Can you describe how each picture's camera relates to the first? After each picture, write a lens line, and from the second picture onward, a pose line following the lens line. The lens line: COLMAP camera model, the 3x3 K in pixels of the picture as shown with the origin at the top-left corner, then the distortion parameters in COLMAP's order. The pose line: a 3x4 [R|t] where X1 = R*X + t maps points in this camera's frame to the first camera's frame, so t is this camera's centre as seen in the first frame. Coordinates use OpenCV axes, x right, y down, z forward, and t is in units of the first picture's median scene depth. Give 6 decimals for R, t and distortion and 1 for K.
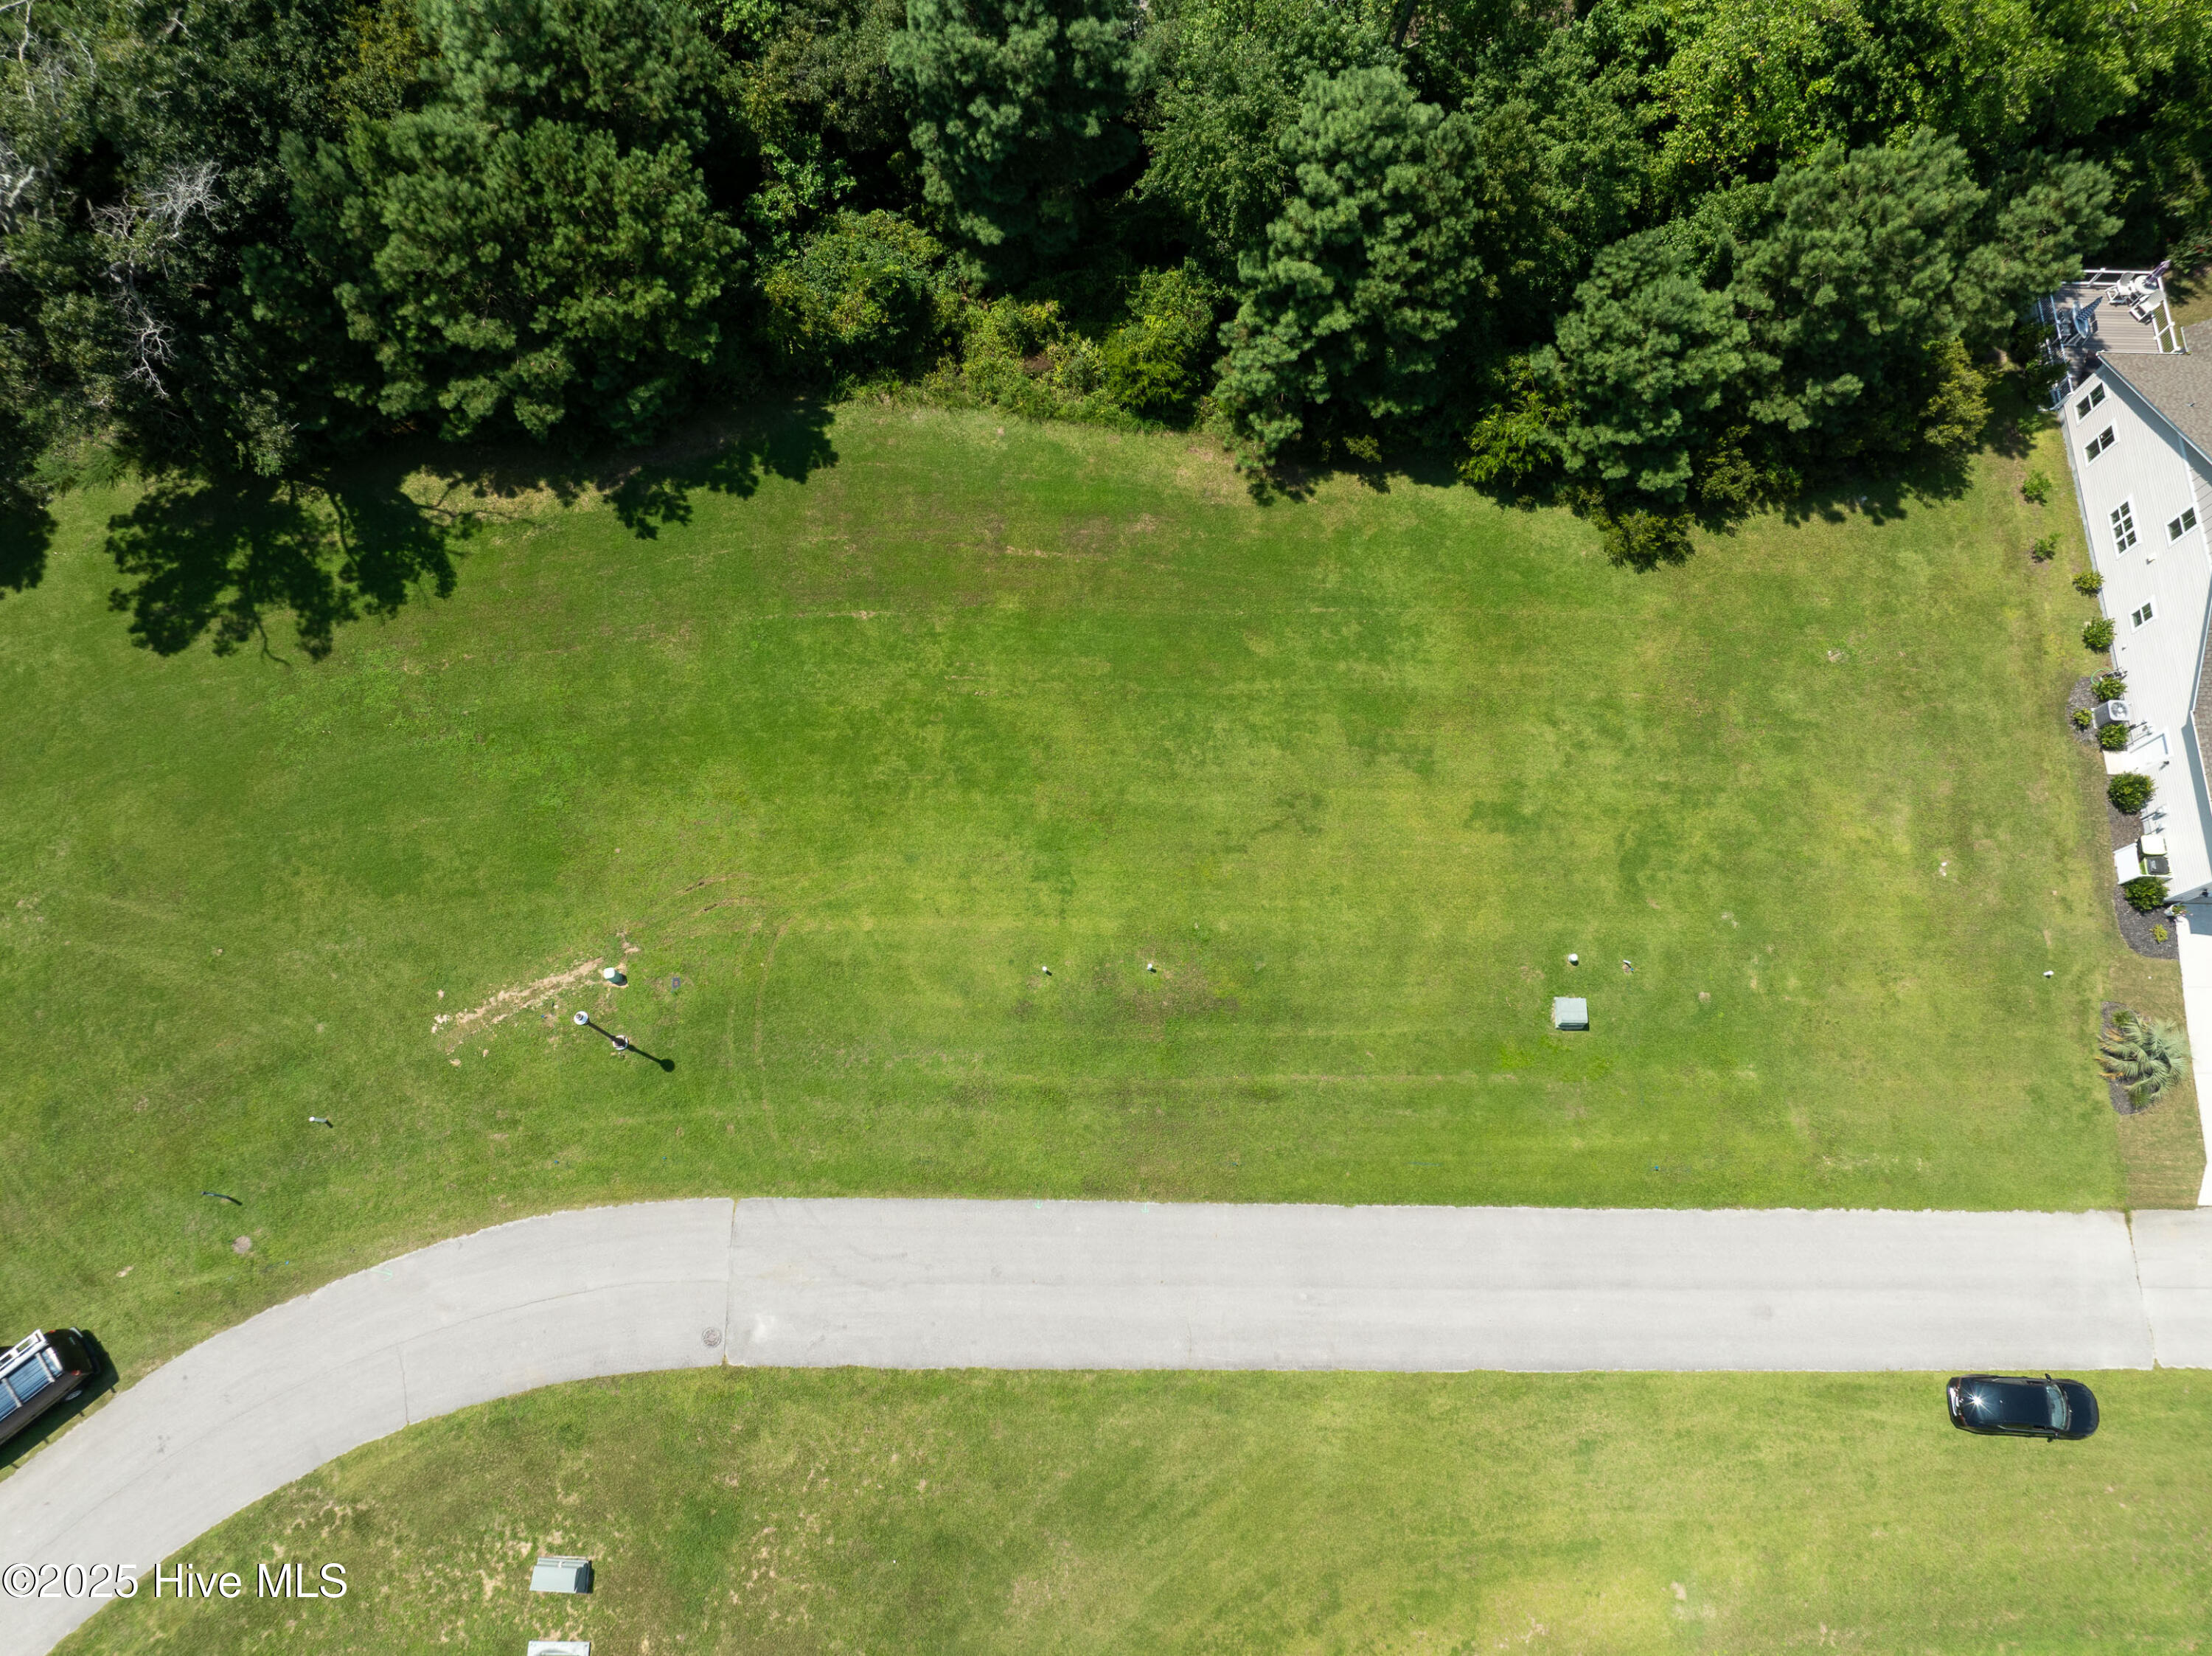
lens RADIAL K [[1554.2, 0, 1103.9], [0, 1554.2, 832.7], [0, 0, 1]] dist [-0.042087, 0.010078]
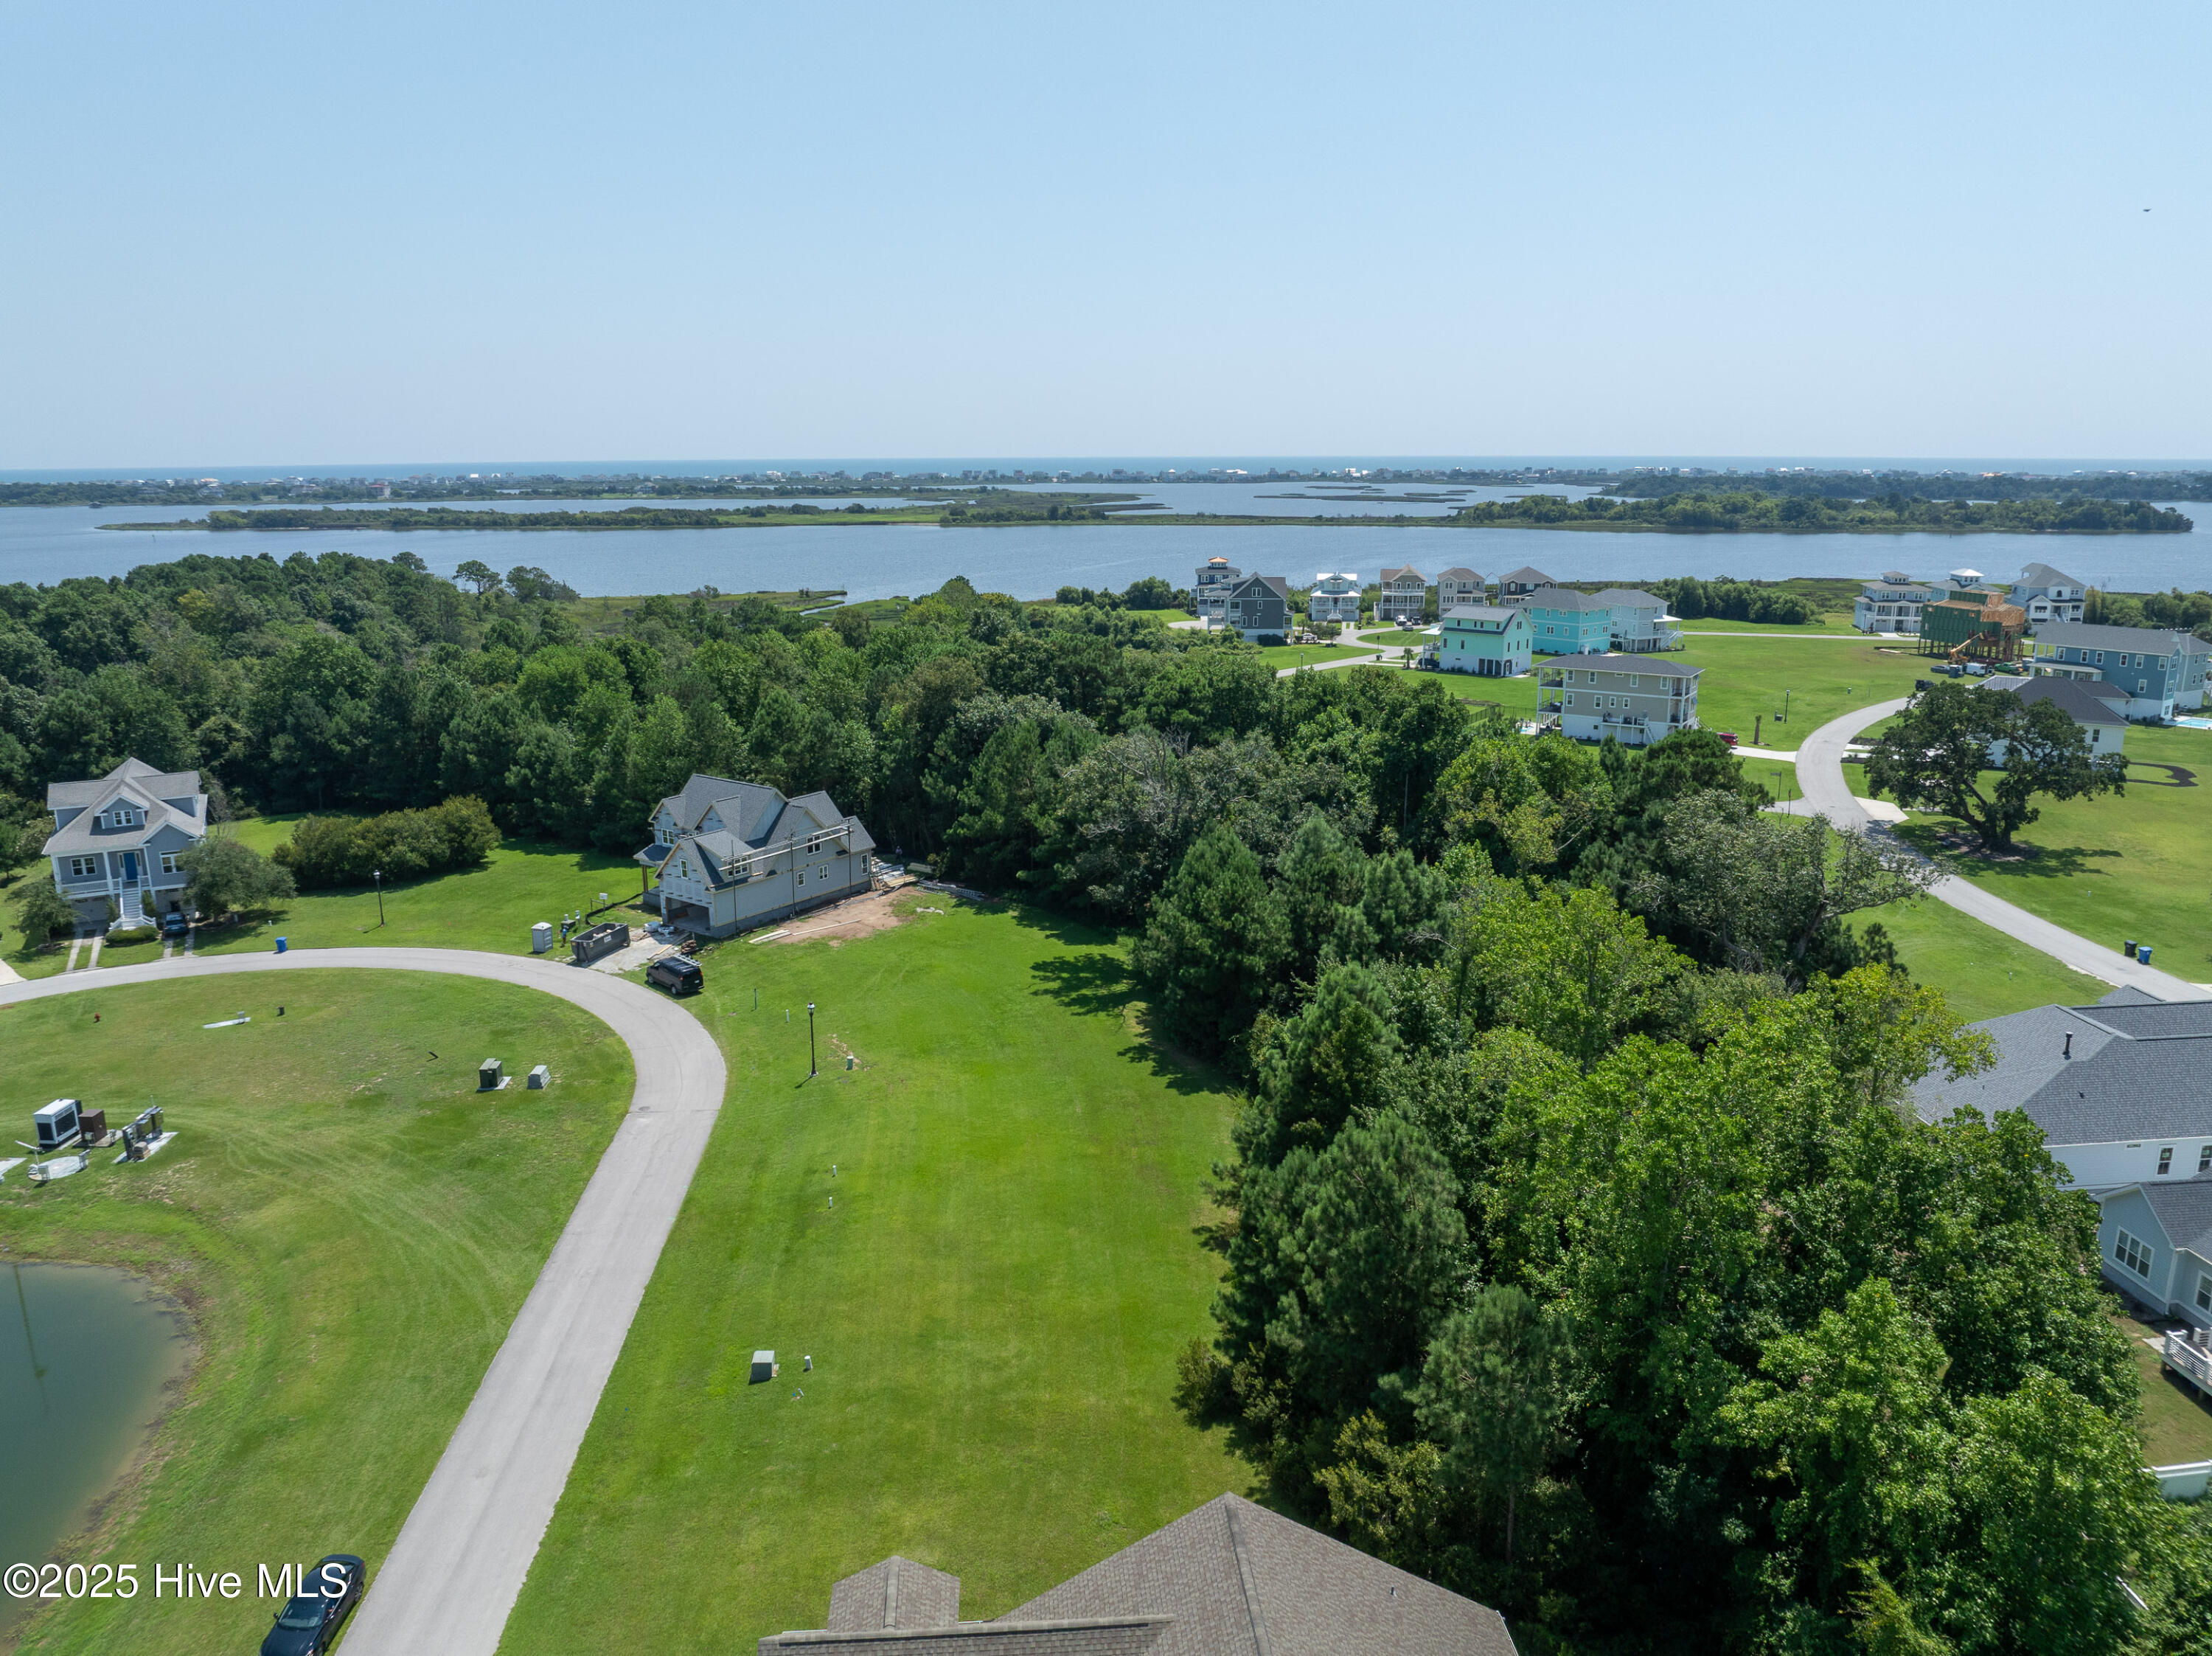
lens RADIAL K [[1554.2, 0, 1101.4], [0, 1554.2, 834.6], [0, 0, 1]] dist [-0.042087, 0.010078]
pose [[0.082257, 0.227192, -0.970370, 1.383221], [-0.949587, 0.313423, -0.007114, -0.254403], [0.302520, 0.922036, 0.241520, 0.396215]]
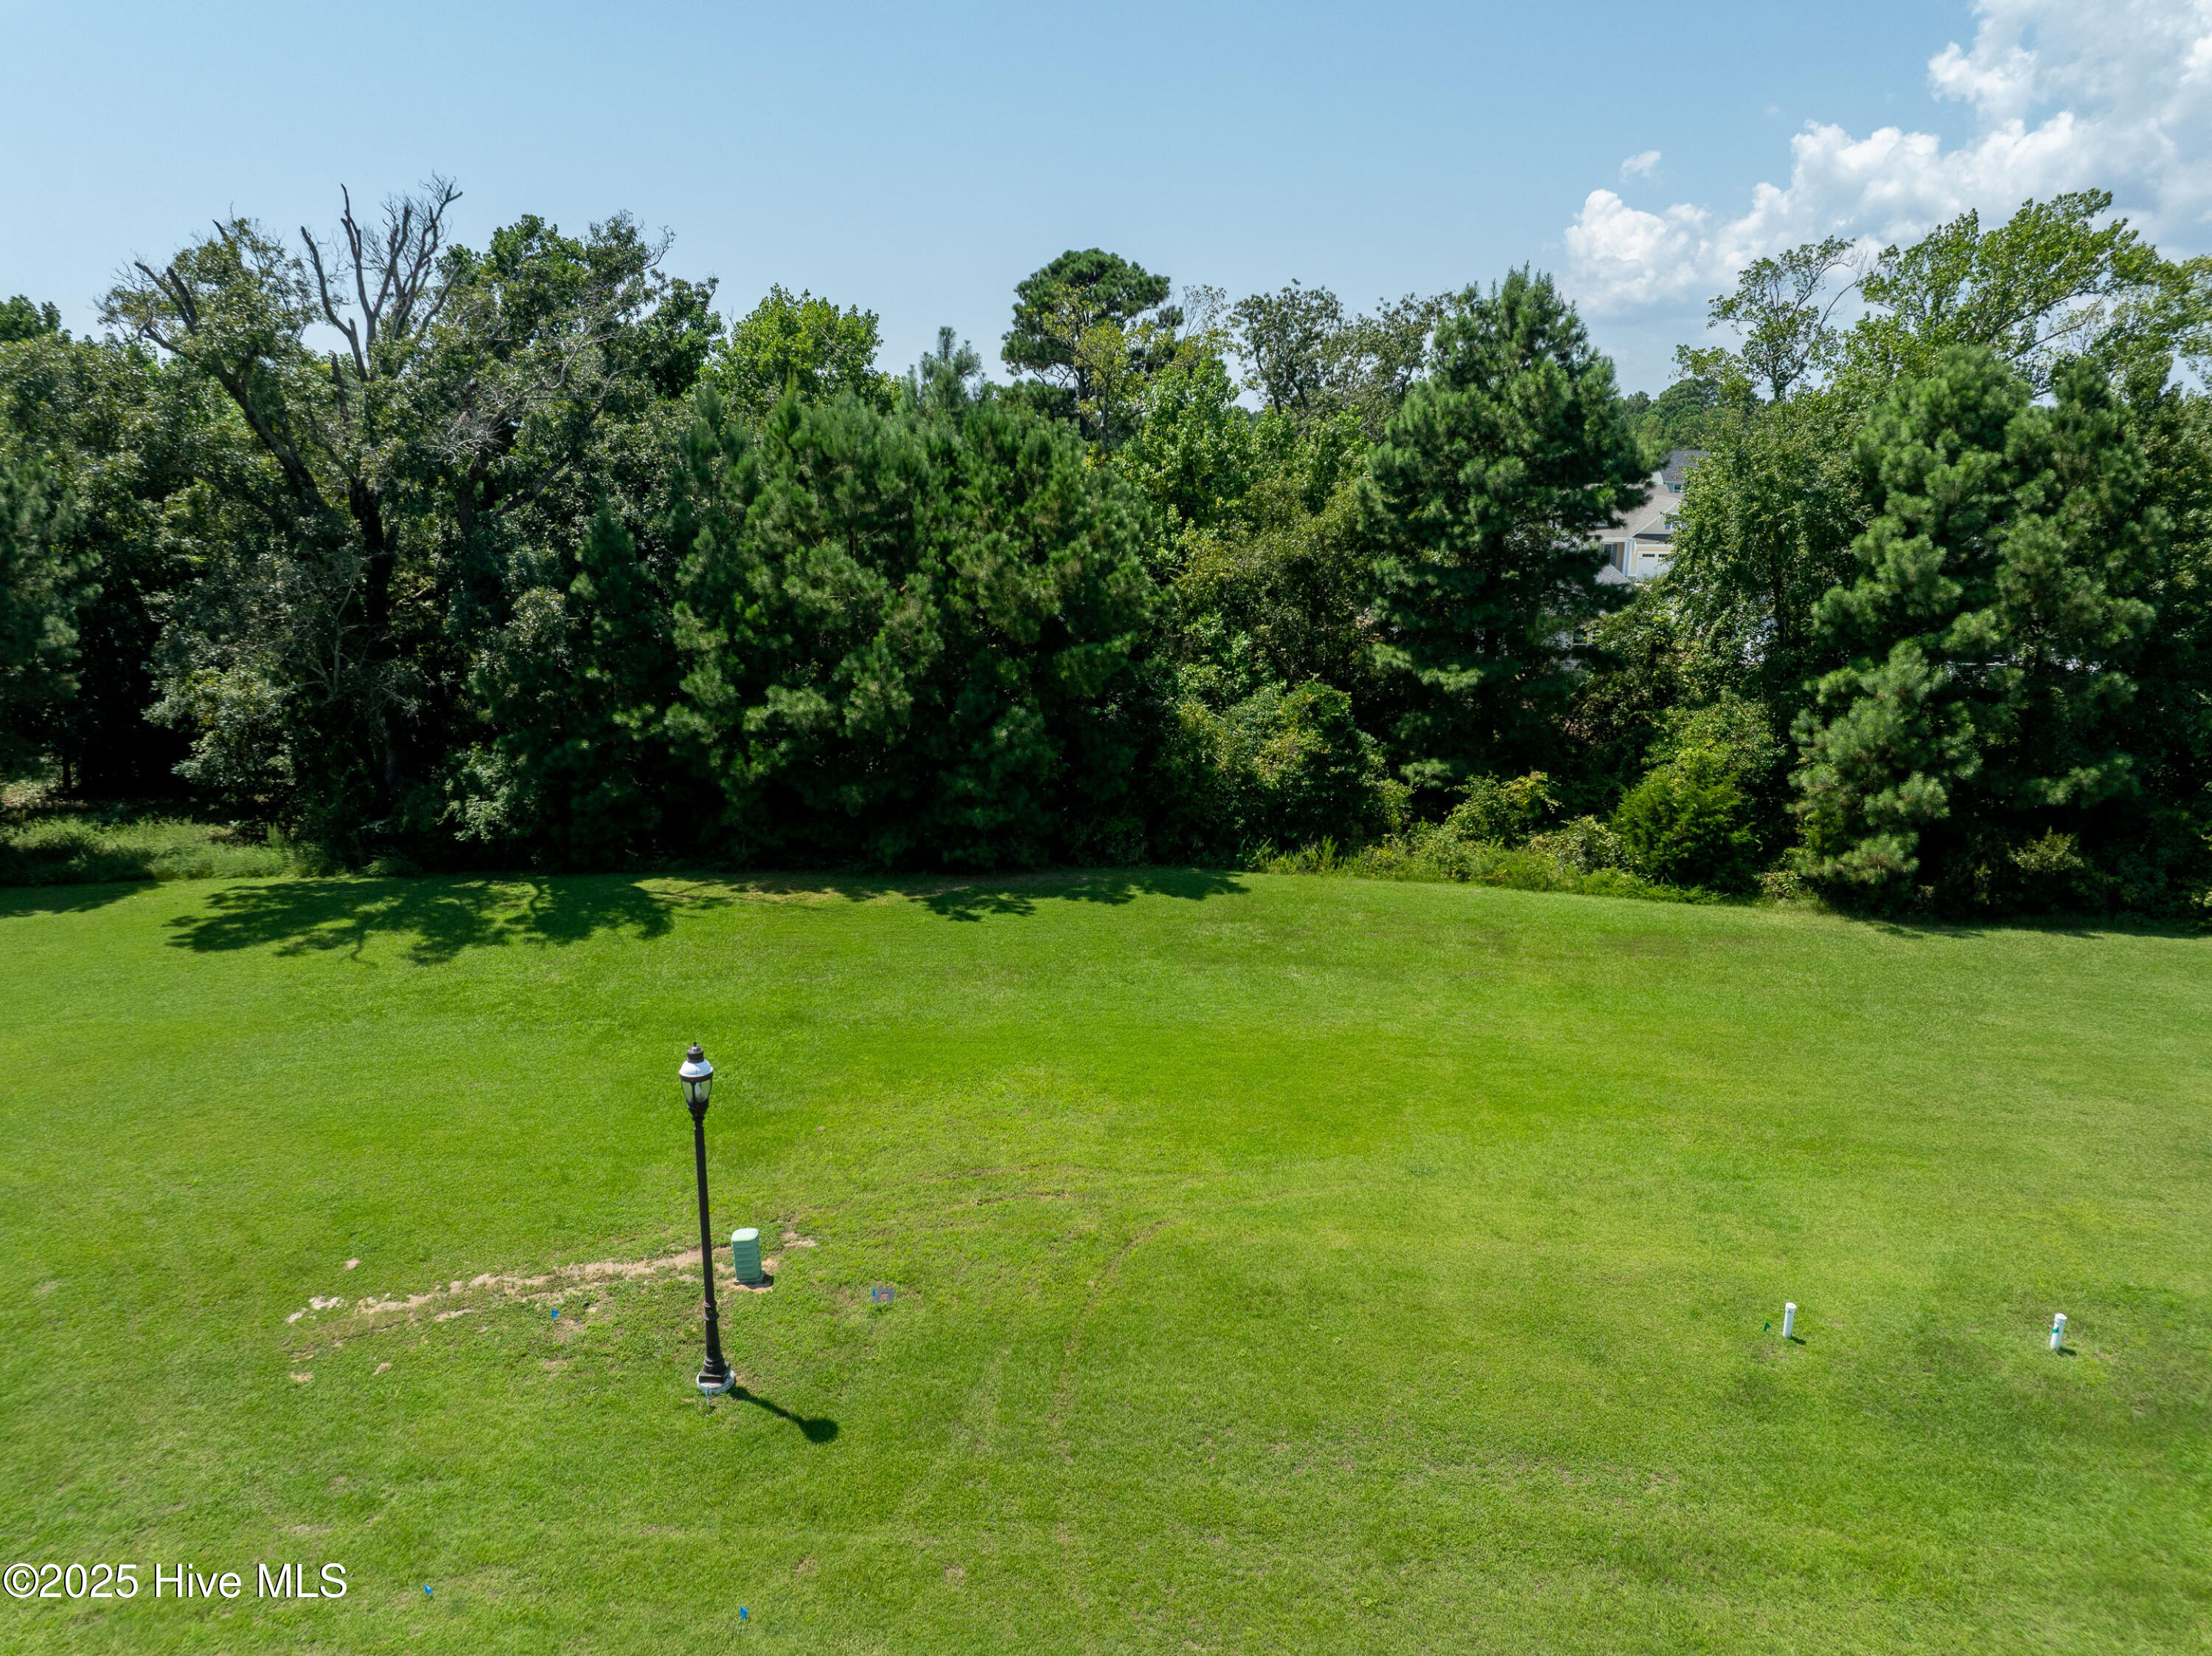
lens RADIAL K [[1554.2, 0, 1107.1], [0, 1554.2, 829.3], [0, 0, 1]] dist [-0.042087, 0.010078]
pose [[0.992414, 0.021357, -0.121073, -0.165740], [-0.114159, 0.525626, -0.843022, 0.372768], [0.045635, 0.850448, 0.524076, 0.665963]]
